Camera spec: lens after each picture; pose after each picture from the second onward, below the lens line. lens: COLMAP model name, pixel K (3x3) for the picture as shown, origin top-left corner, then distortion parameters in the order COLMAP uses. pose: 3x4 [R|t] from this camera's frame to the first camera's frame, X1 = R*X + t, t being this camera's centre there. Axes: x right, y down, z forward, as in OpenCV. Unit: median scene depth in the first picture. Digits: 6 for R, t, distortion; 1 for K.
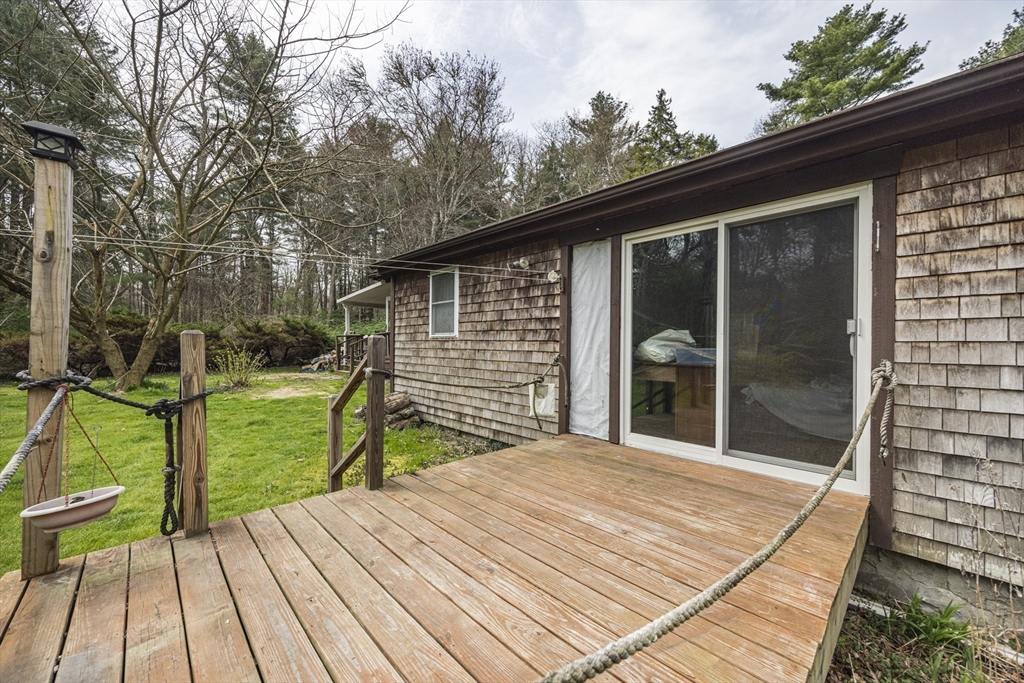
lens RADIAL K [[396.6, 0, 509.7], [0, 396.6, 340.0], [0, 0, 1]] dist [0.000168, 0.000108]
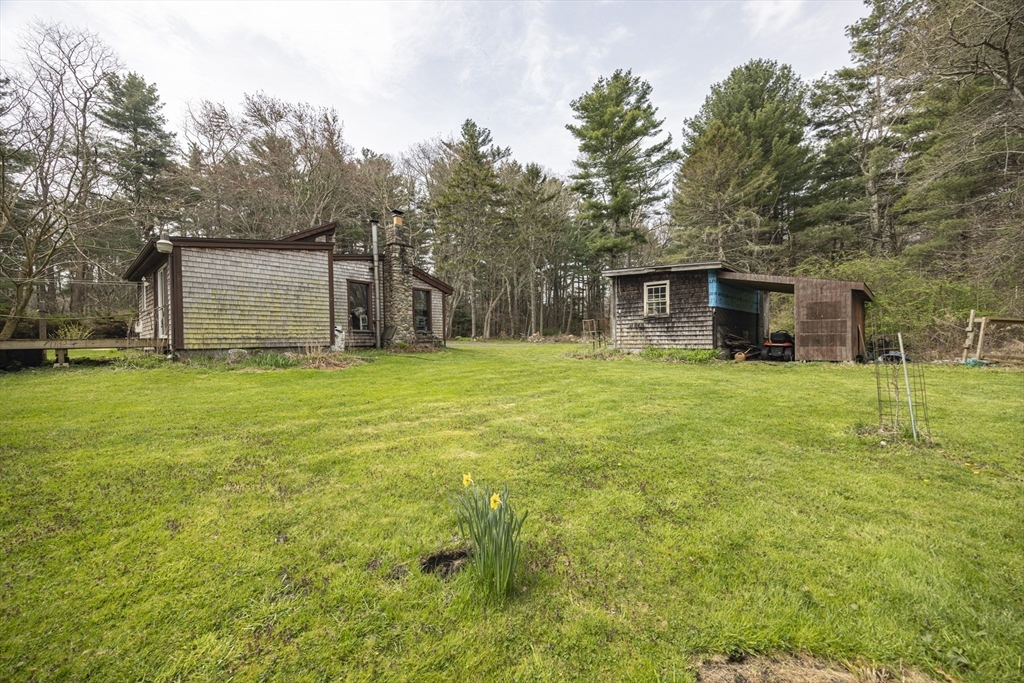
lens RADIAL K [[396.6, 0, 514.3], [0, 396.6, 343.7], [0, 0, 1]] dist [0.000168, 0.000108]
pose [[0.995703, -0.022976, 0.089704, 0.362580], [0.021658, 0.999643, 0.015642, 0.041497], [-0.090031, -0.013632, 0.995846, -0.297193]]
